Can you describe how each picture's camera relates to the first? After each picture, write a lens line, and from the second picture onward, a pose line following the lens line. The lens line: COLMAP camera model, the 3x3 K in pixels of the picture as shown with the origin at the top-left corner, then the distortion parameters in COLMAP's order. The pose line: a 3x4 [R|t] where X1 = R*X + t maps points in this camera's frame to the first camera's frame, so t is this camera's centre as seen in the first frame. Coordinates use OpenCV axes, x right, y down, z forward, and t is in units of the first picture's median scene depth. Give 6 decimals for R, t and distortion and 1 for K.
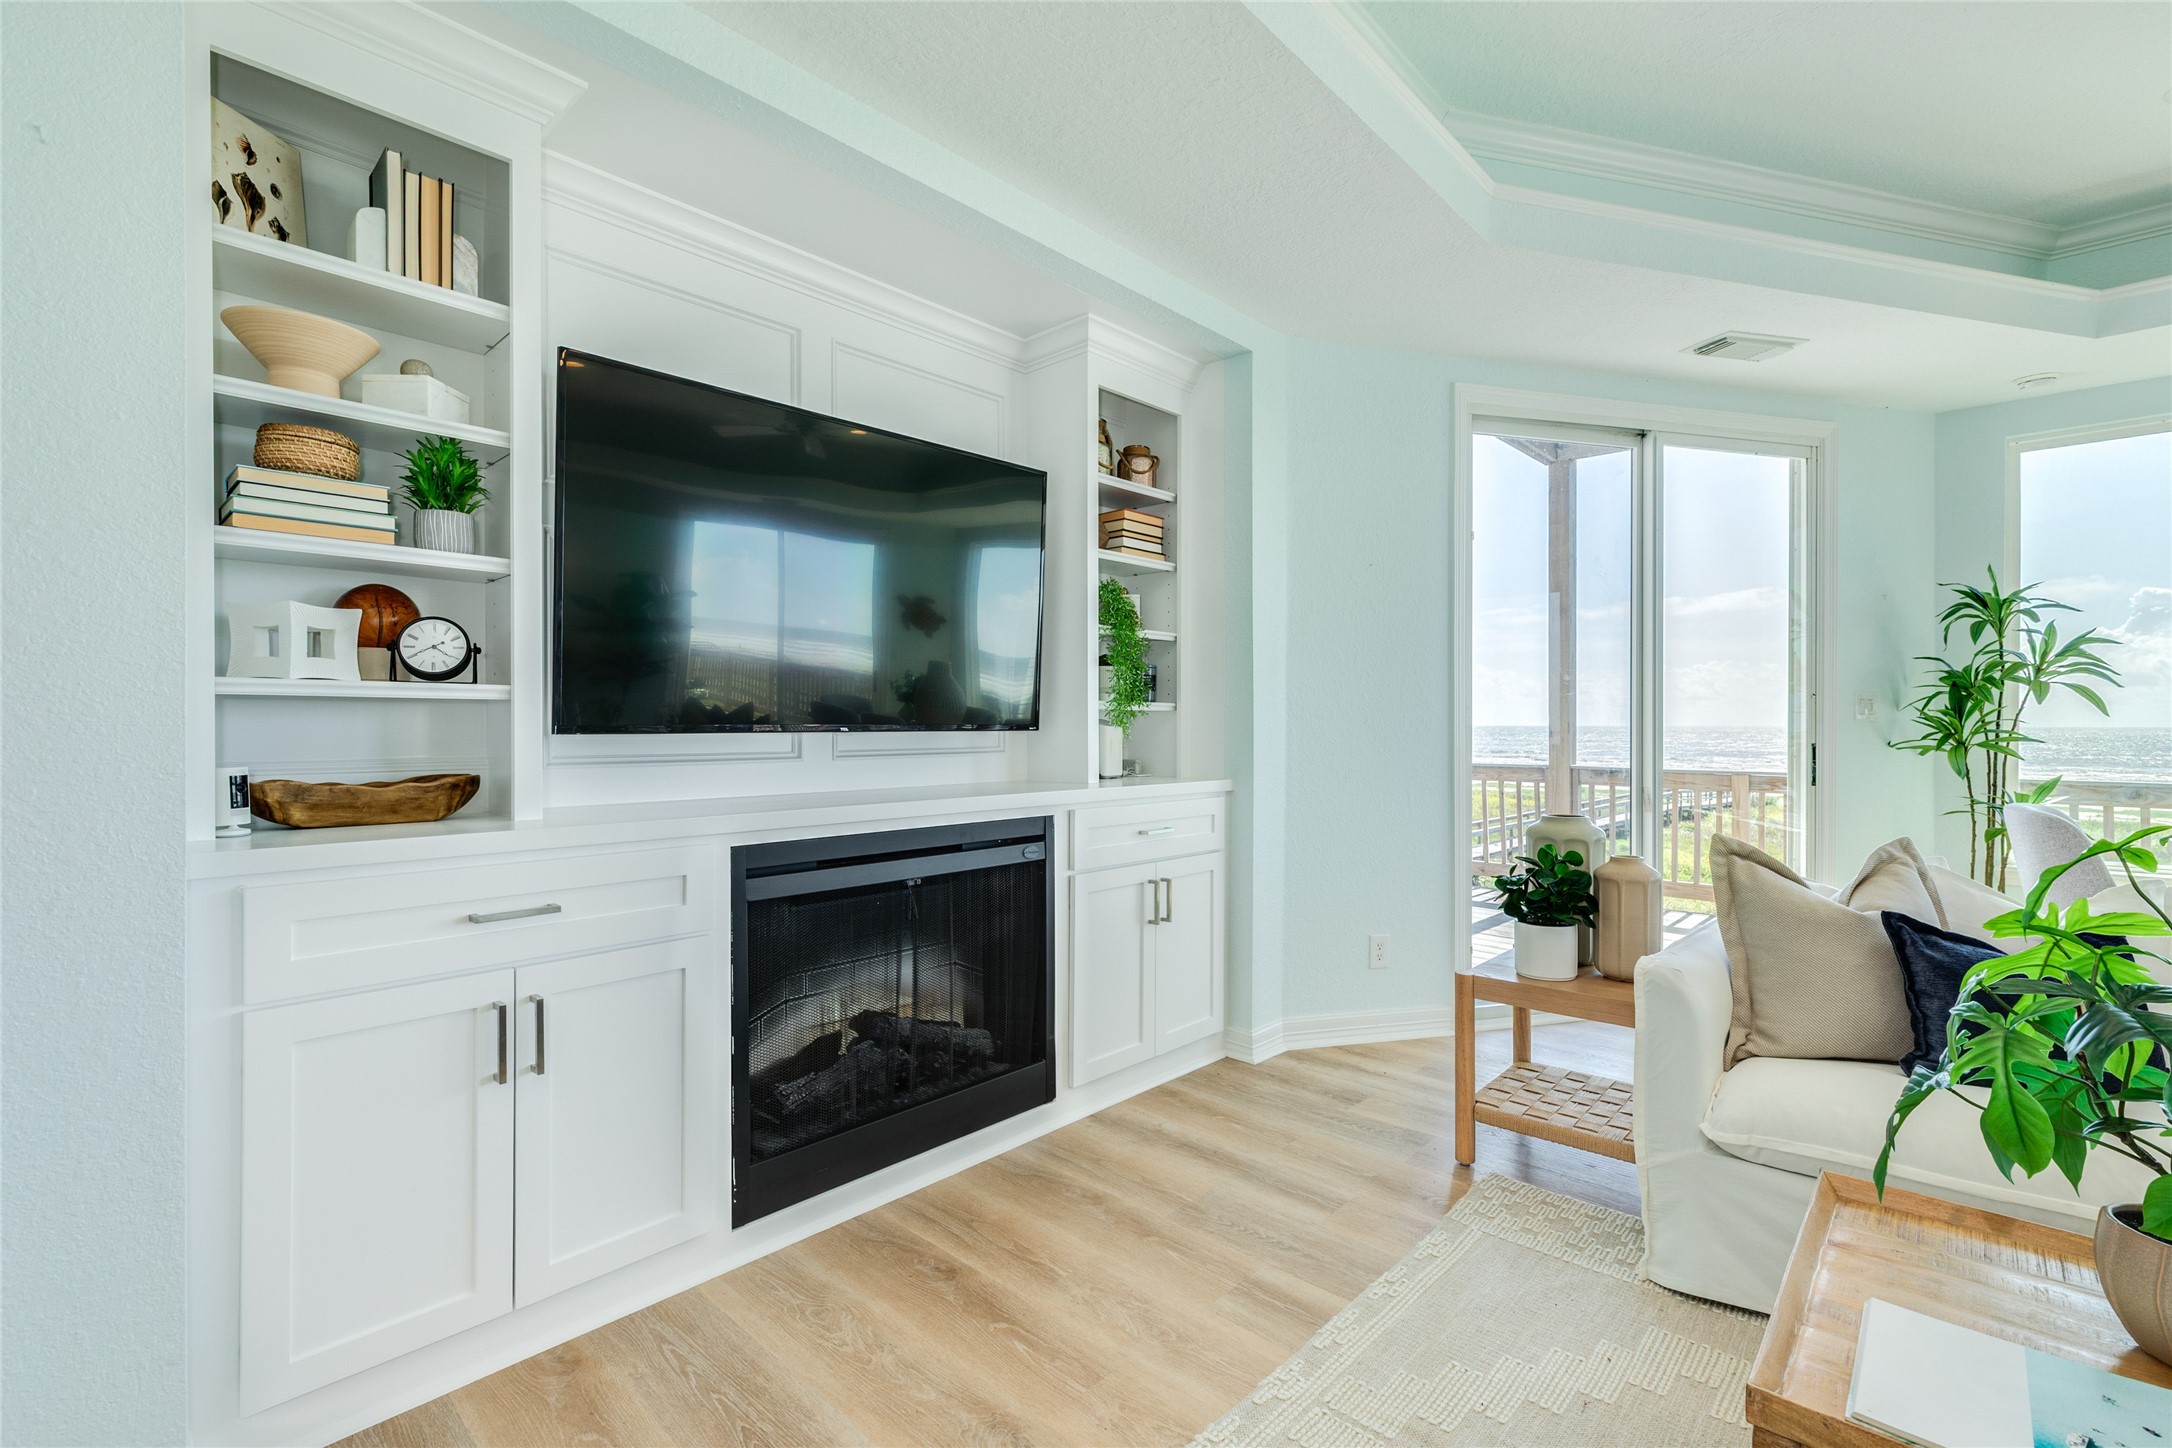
lens RADIAL K [[970.3, 0, 1086.4], [0, 970.3, 729.2], [0, 0, 1]] dist [0.004108, 0.000099]
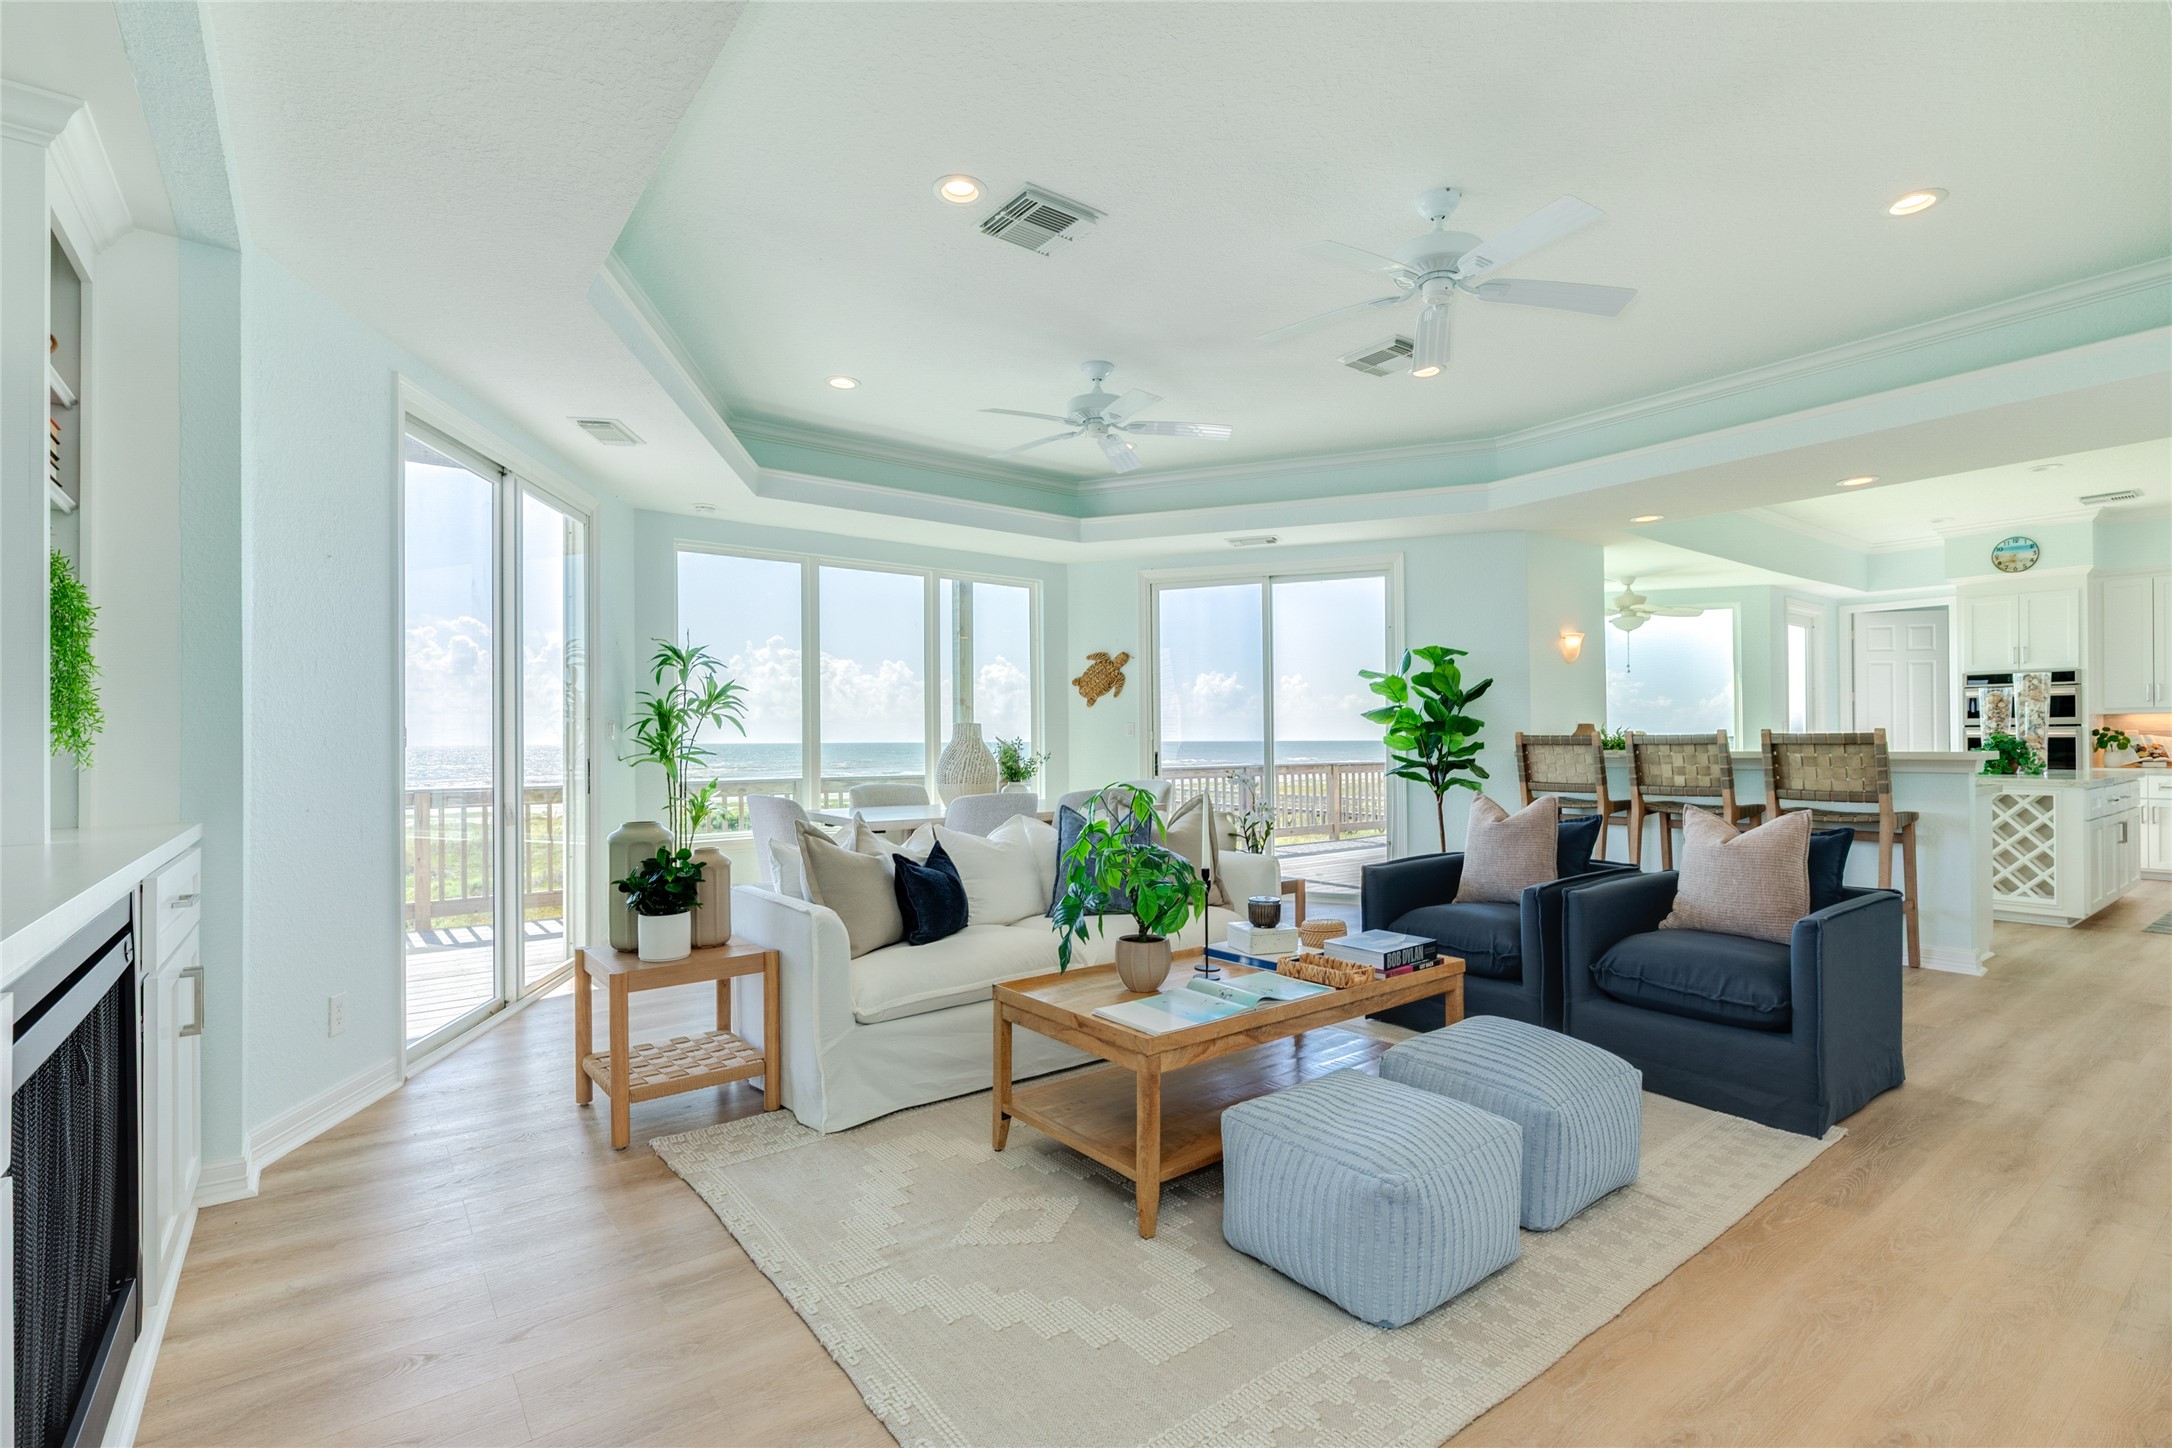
lens RADIAL K [[995.8, 0, 1082.9], [0, 995.8, 733.1], [0, 0, 1]] dist [-0.005904, 0.001089]
pose [[0.168115, 0.005183, 0.985754, -0.827515], [0.010460, 0.999920, -0.007041, -0.004960], [-0.985712, 0.011495, 0.168047, 0.395032]]
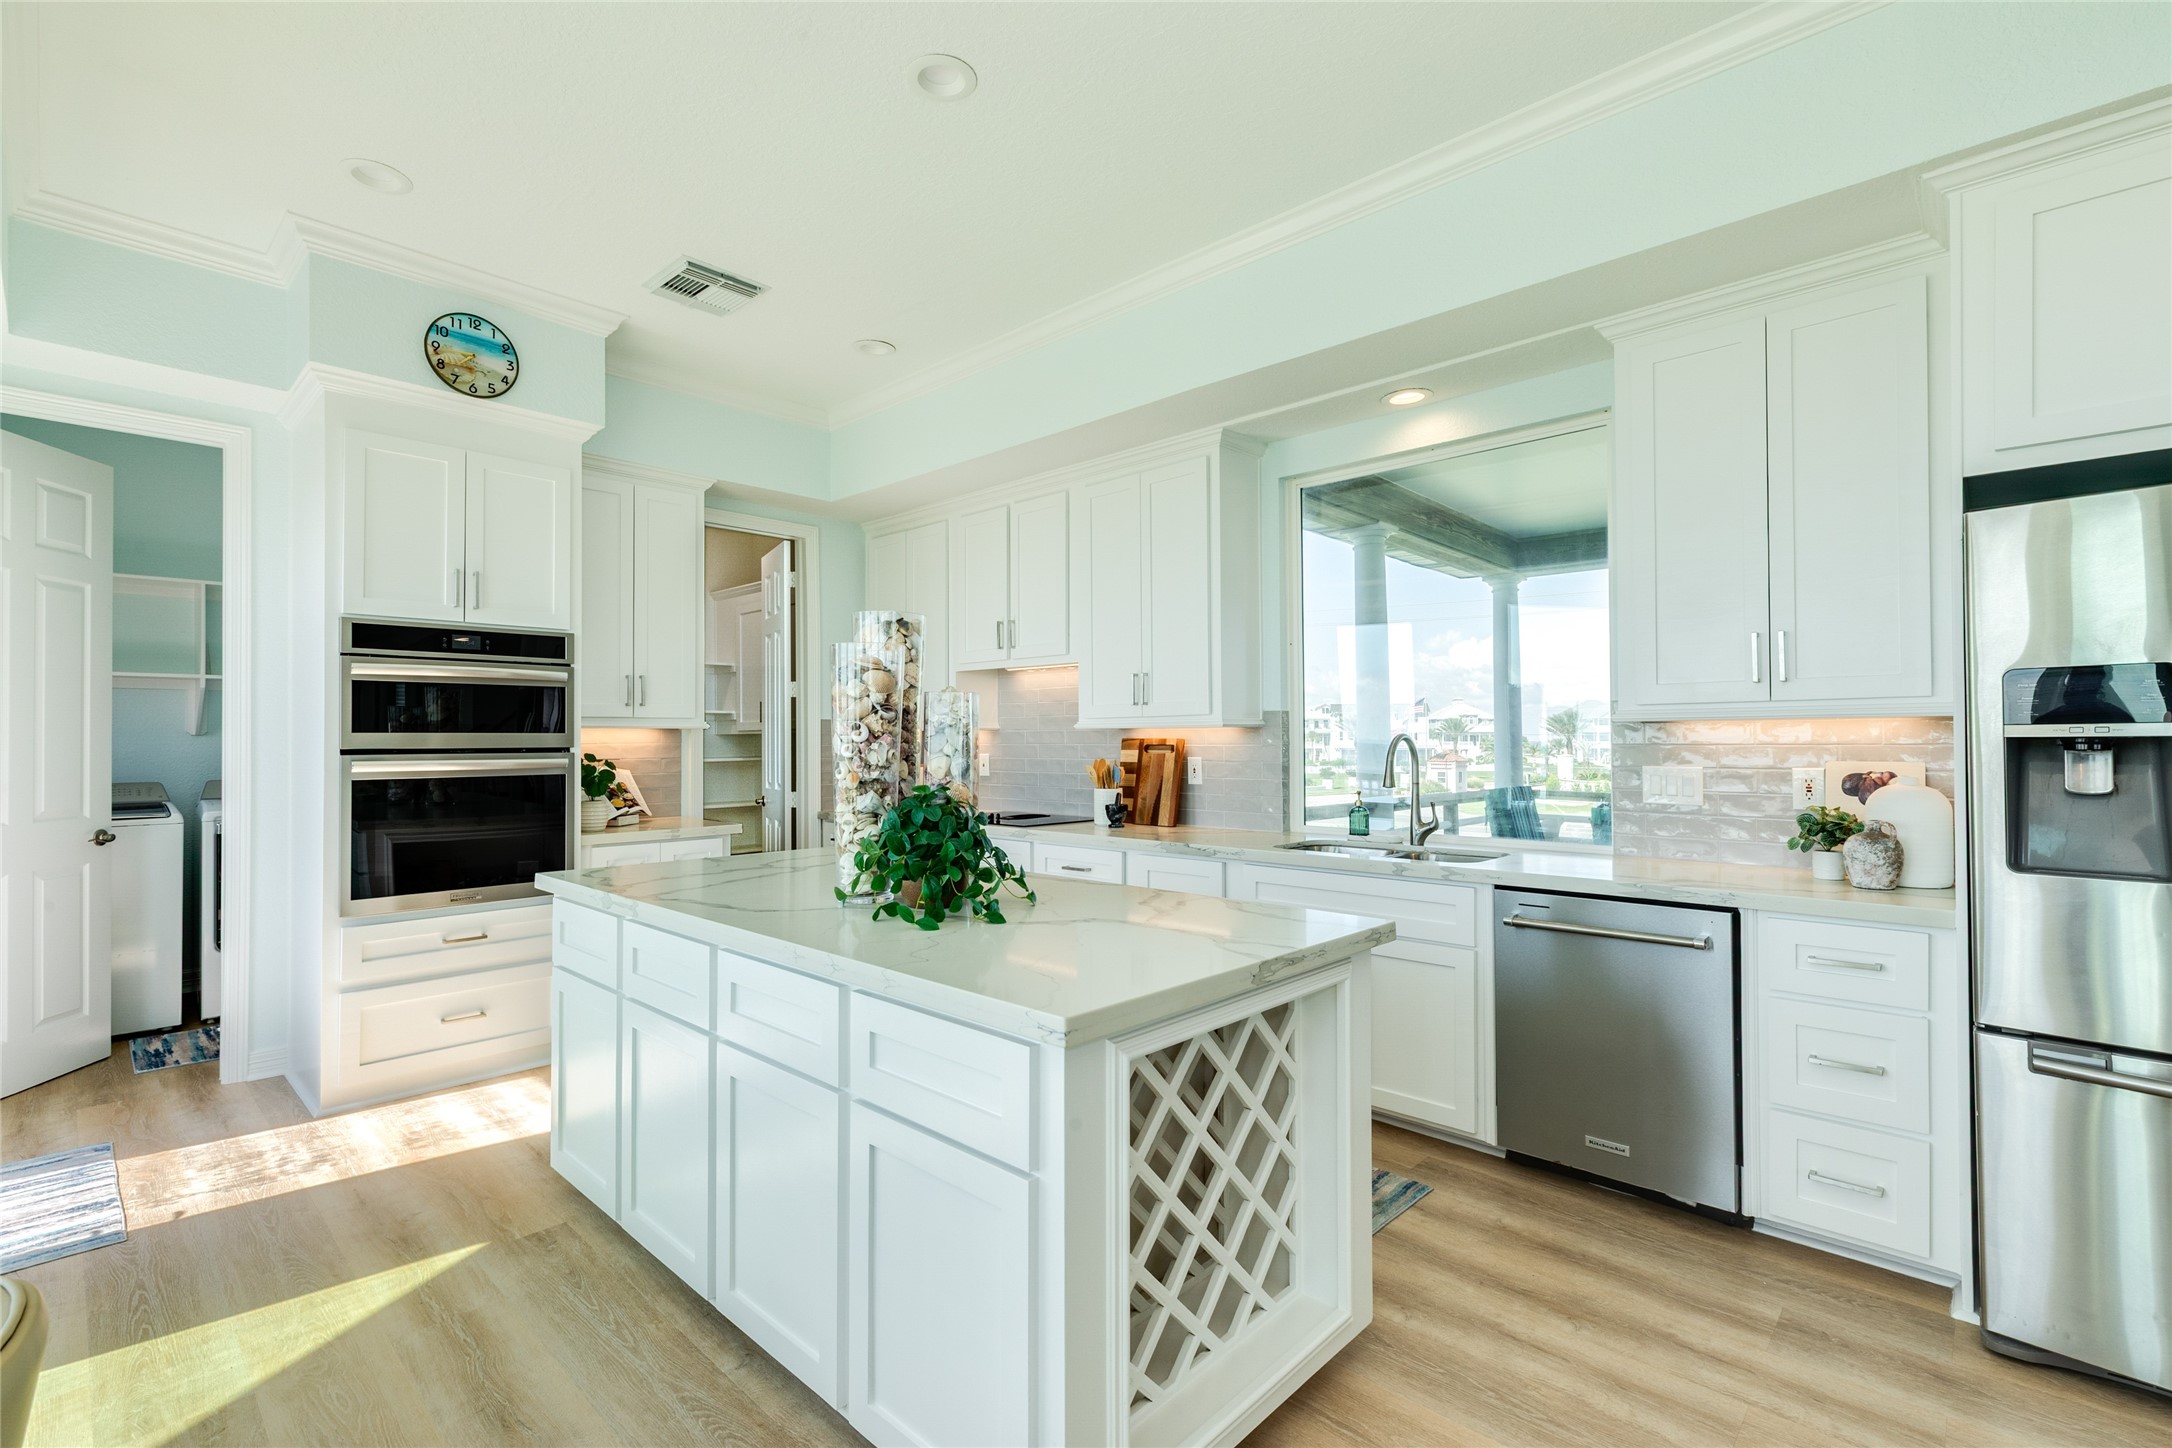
lens RADIAL K [[970.3, 0, 1087.6], [0, 970.3, 728.0], [0, 0, 1]] dist [0.004108, 0.000099]
pose [[-0.999988, 0.003514, -0.003375, 3.044341], [0.003530, 0.999983, -0.004742, -0.056984], [0.003359, -0.004754, -0.999983, -1.092135]]
